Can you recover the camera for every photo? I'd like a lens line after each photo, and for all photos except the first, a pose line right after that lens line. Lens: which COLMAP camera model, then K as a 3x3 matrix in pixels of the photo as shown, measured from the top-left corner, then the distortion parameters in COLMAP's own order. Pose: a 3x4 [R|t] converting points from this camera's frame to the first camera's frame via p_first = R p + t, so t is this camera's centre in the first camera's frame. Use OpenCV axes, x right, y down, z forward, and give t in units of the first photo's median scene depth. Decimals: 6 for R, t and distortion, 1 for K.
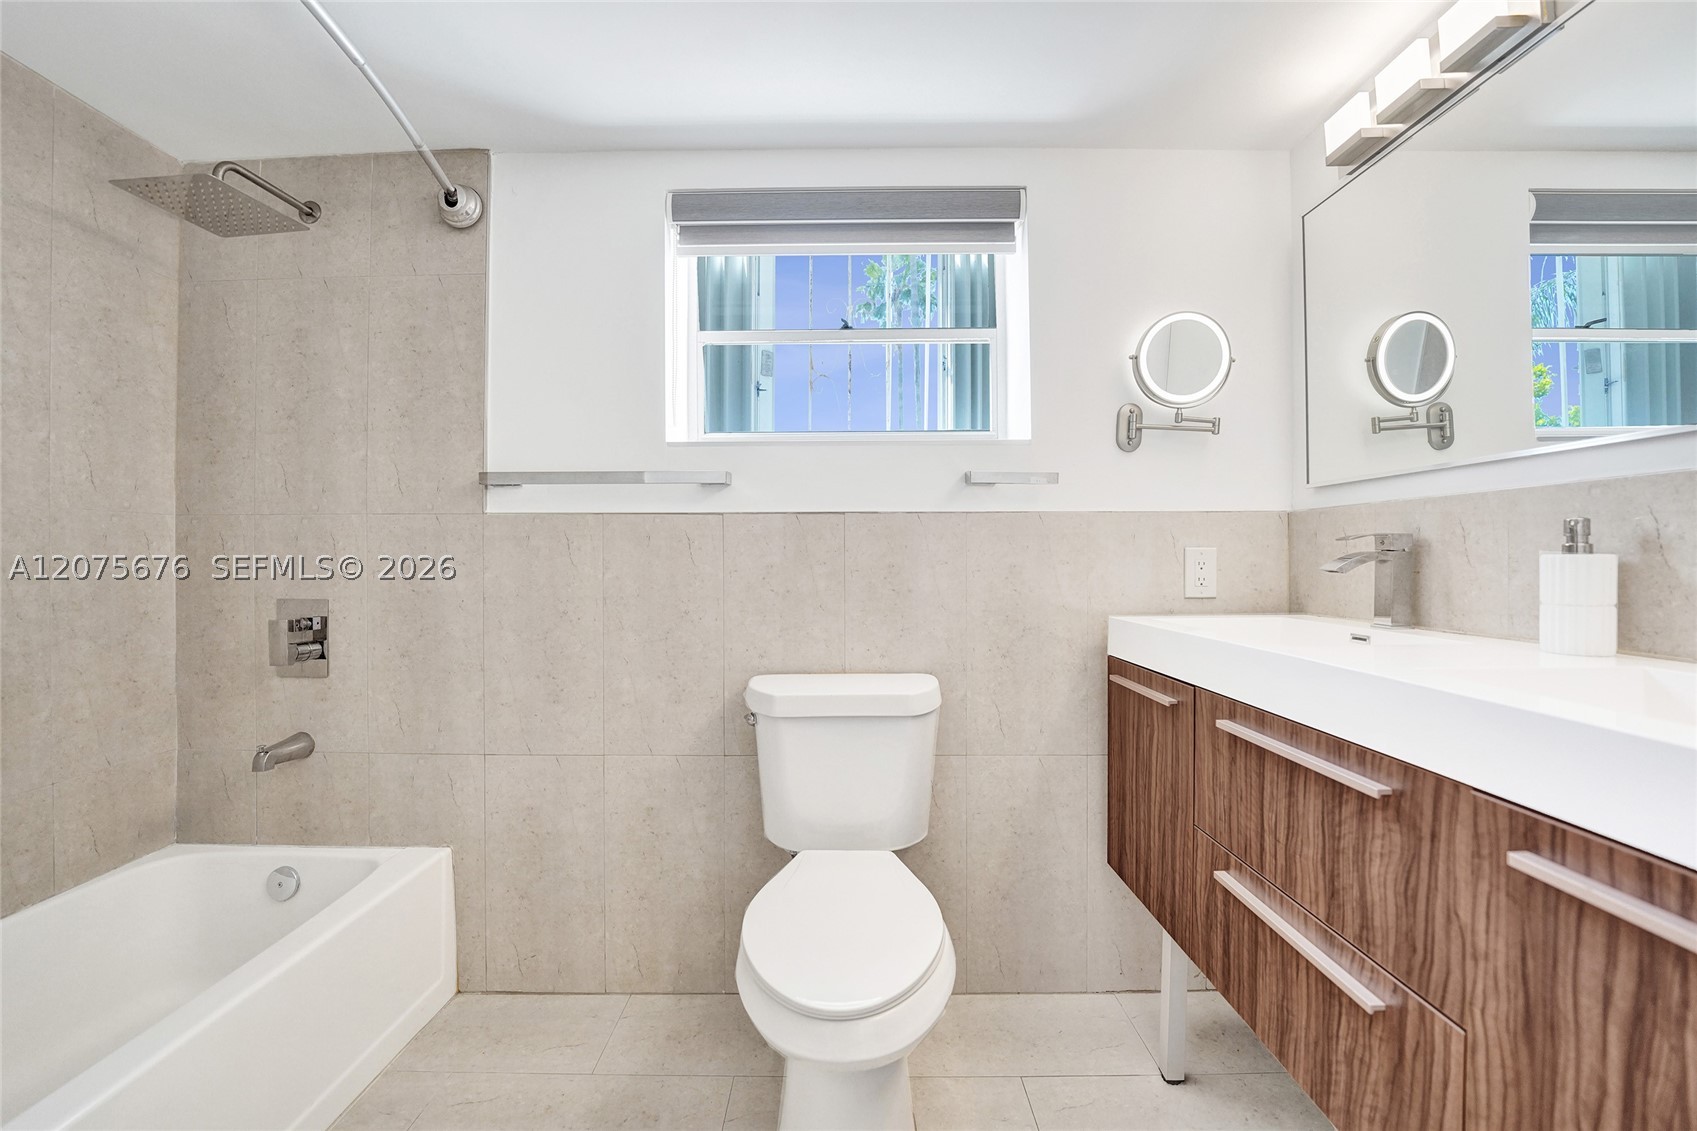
lens RADIAL K [[697.8, 0, 846.1], [0, 697.8, 563.2], [0, 0, 1]] dist [-0.033071, 0.004707]
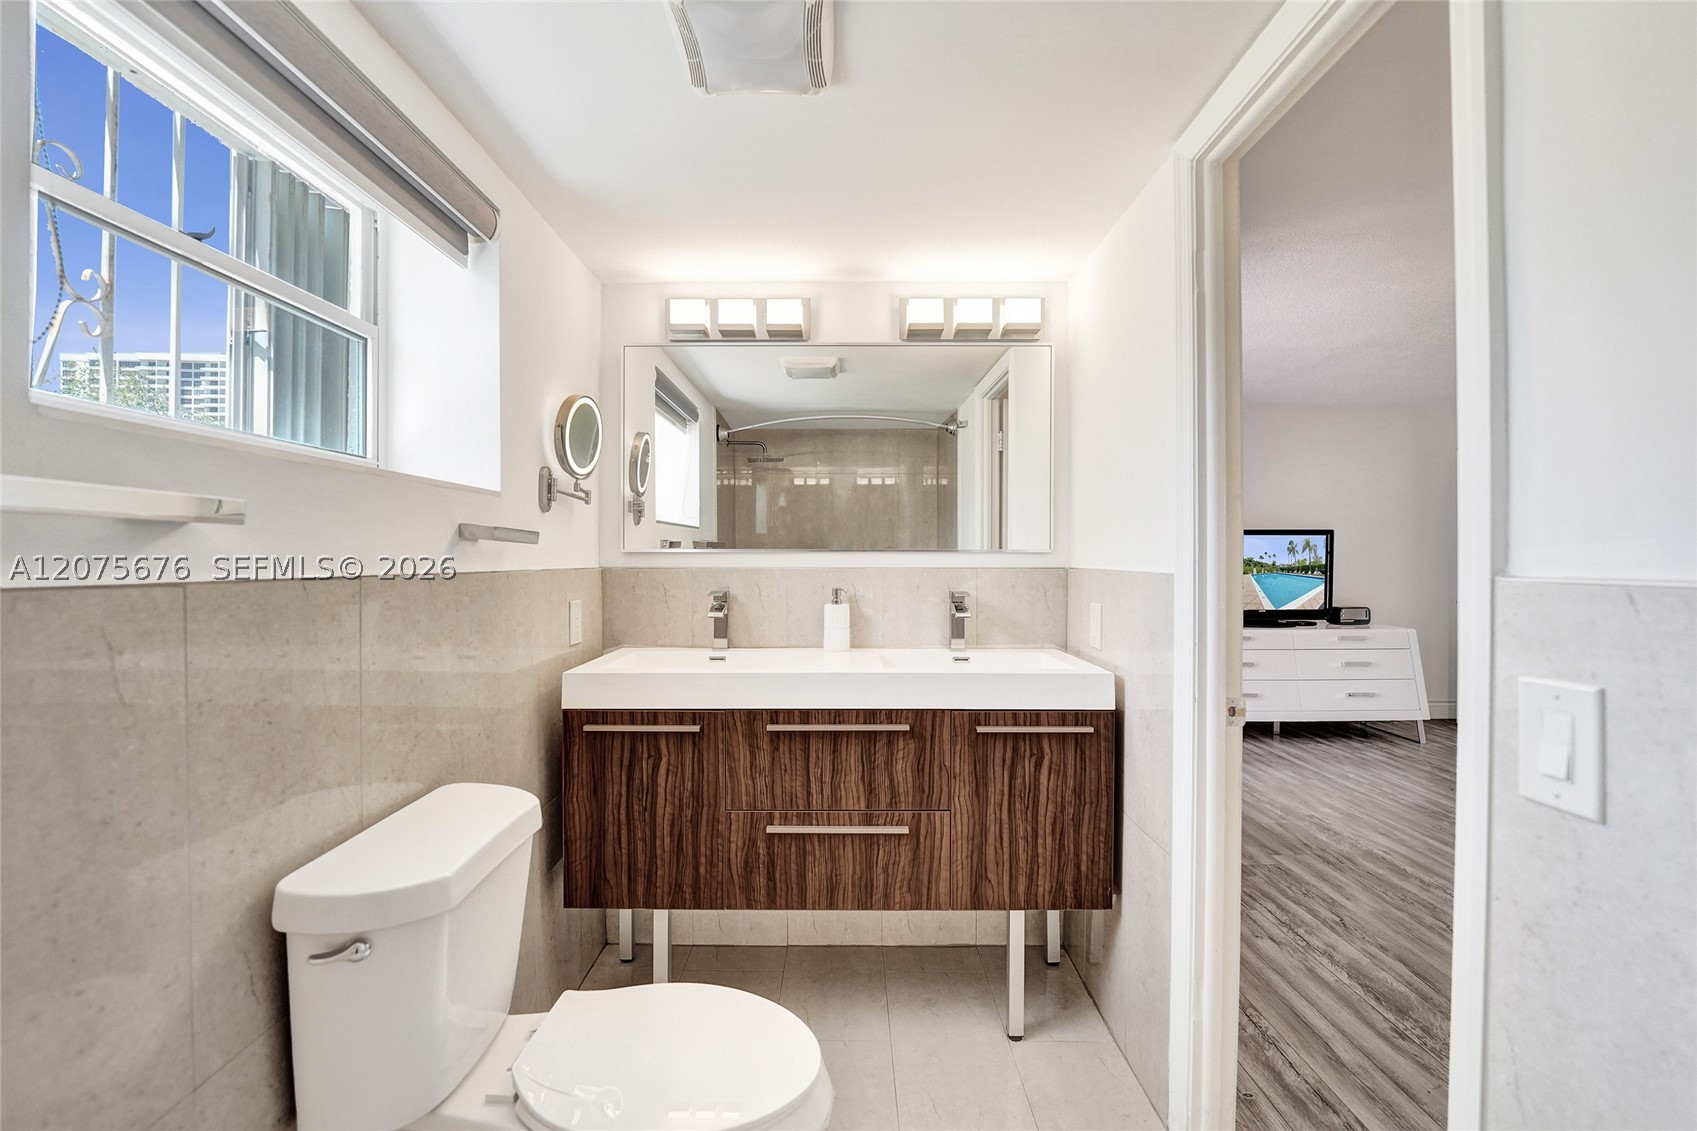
lens RADIAL K [[695.0, 0, 845.2], [0, 695.0, 562.9], [0, 0, 1]] dist [-0.024083, 0.000734]
pose [[-0.005831, -0.002700, 0.999979, -1.280333], [0.005796, 0.999979, 0.002734, -0.170220], [-0.999966, 0.005812, -0.005815, 1.121304]]
